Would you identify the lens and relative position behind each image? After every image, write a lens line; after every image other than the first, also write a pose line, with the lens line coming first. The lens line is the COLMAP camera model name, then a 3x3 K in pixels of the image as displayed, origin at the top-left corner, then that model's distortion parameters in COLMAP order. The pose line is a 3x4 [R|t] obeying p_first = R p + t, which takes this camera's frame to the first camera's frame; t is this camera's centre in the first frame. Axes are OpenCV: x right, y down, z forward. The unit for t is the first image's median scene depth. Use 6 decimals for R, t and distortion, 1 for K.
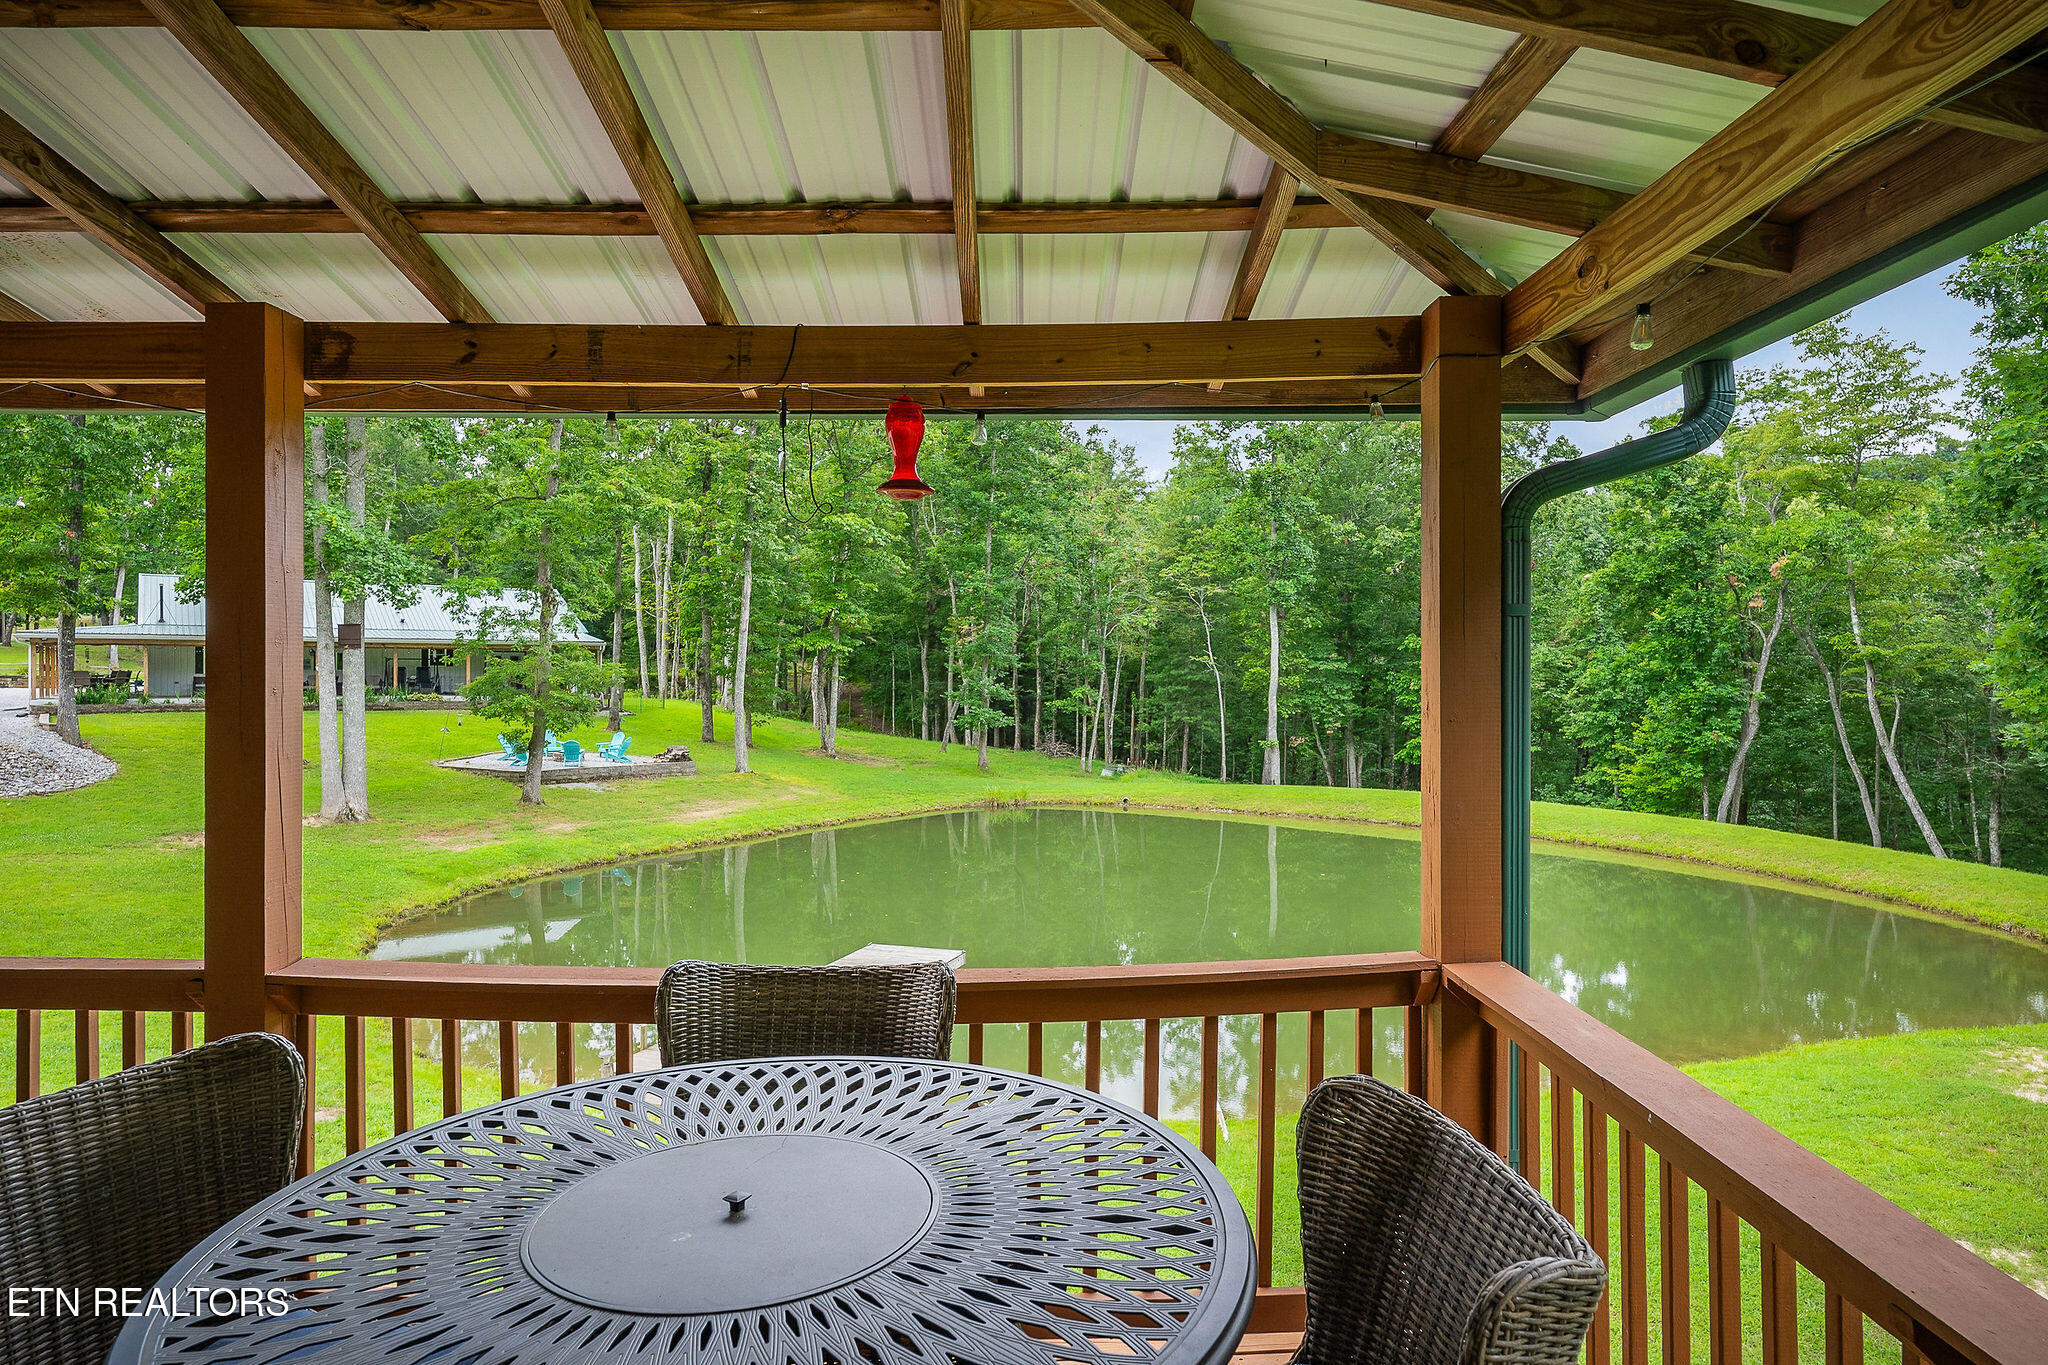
lens RADIAL K [[1225.2, 0, 1026.9], [0, 1225.2, 678.1], [0, 0, 1]] dist [-0.005834, -0.000211]
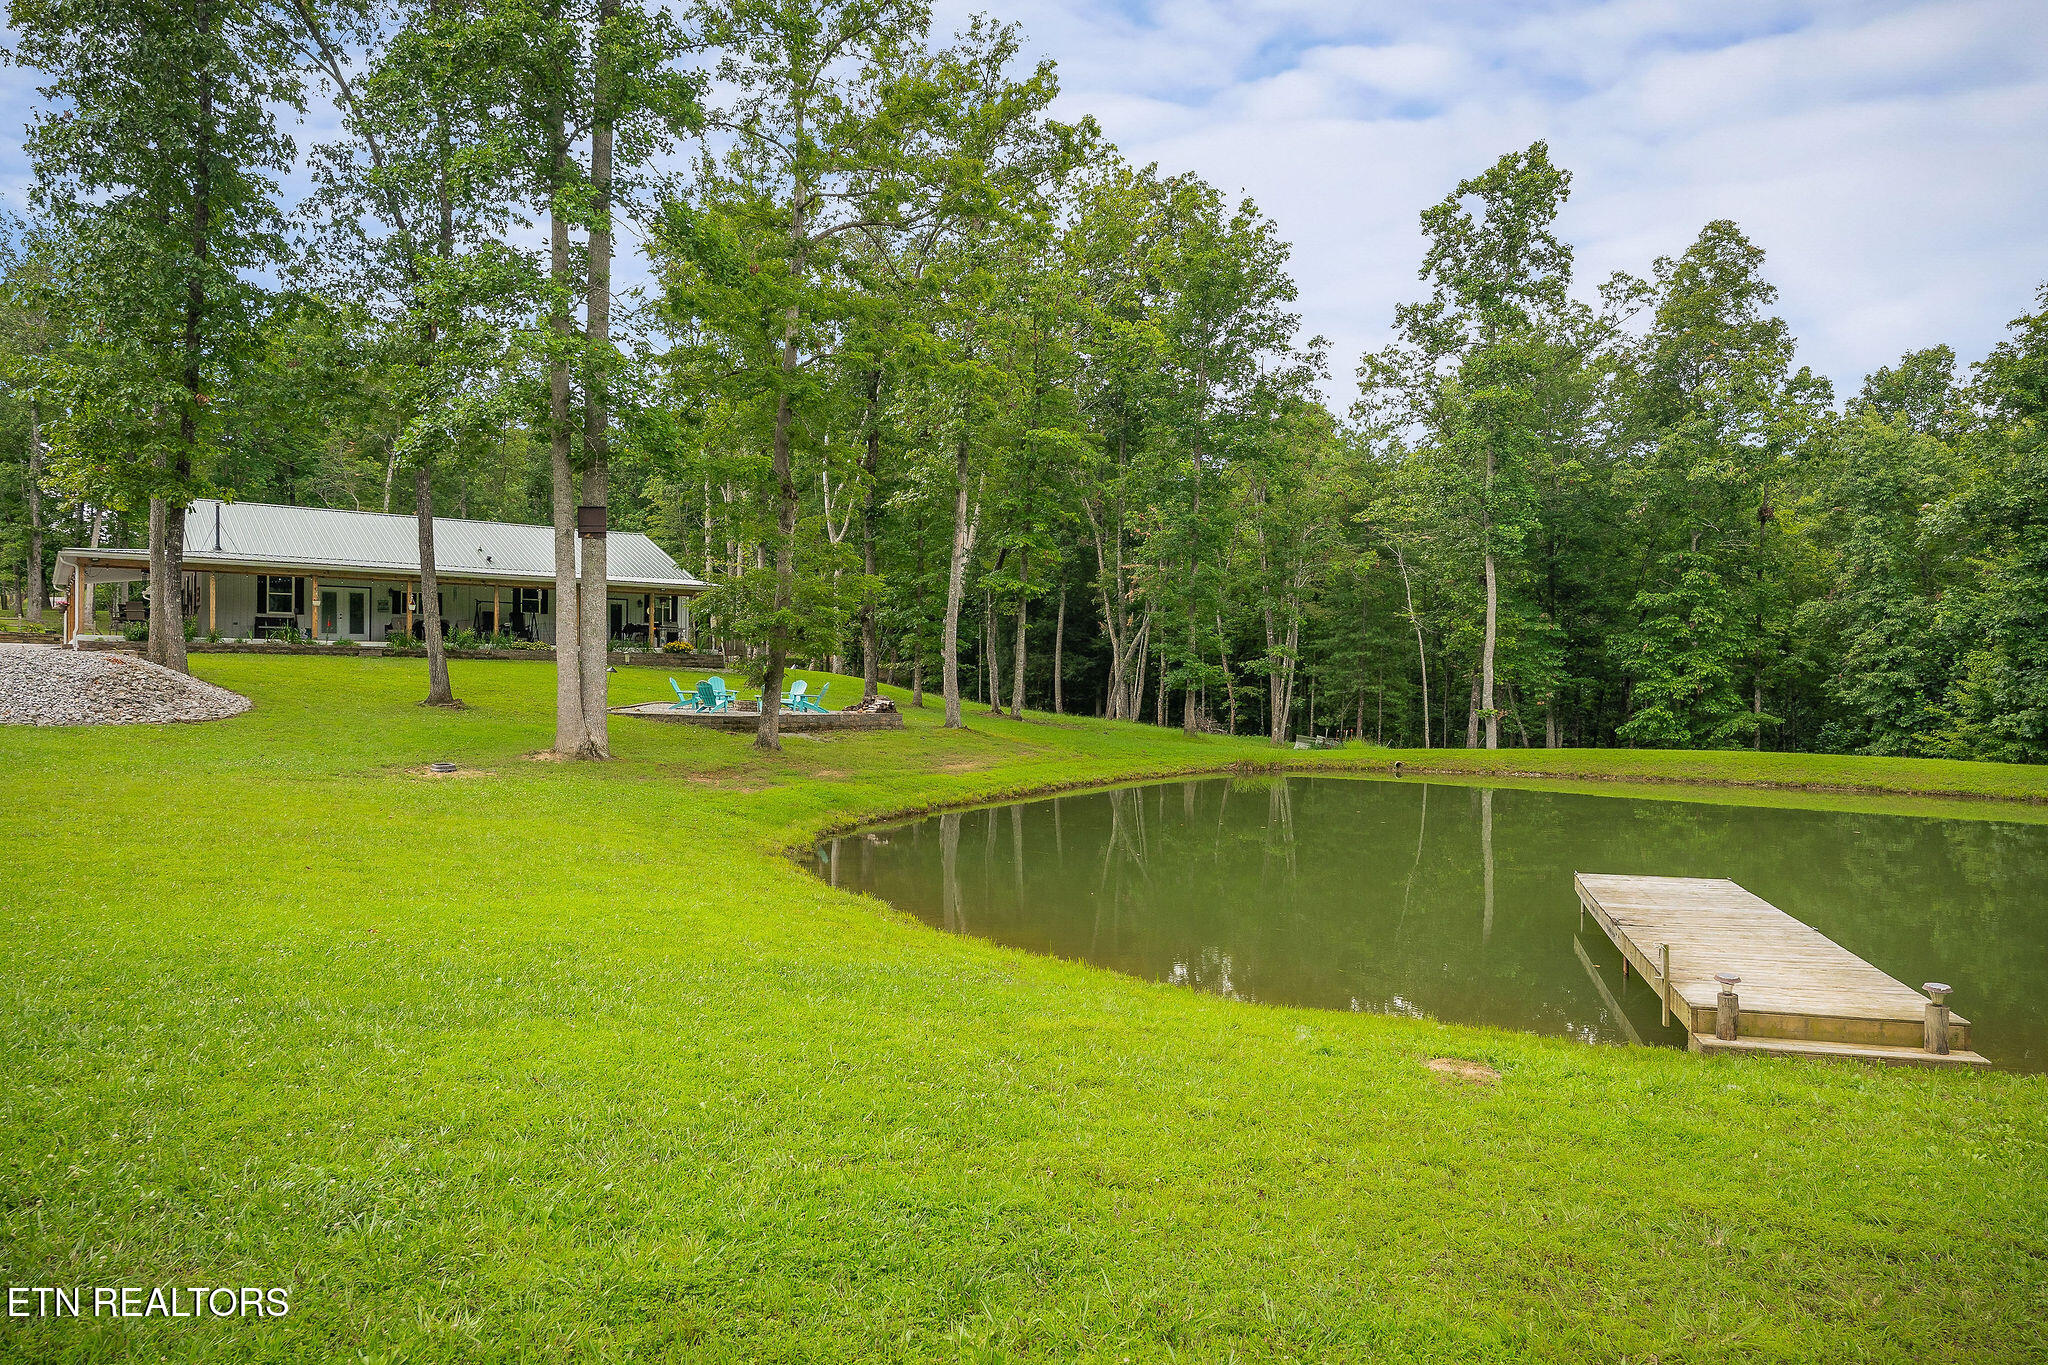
lens RADIAL K [[1305.4, 0, 1022.3], [0, 1305.4, 687.5], [0, 0, 1]] dist [-0.001046, -0.001211]
pose [[0.999368, 0.005220, 0.035169, -0.164709], [-0.005200, 0.999986, -0.000673, 0.037909], [-0.035172, 0.000490, 0.999381, 0.084381]]
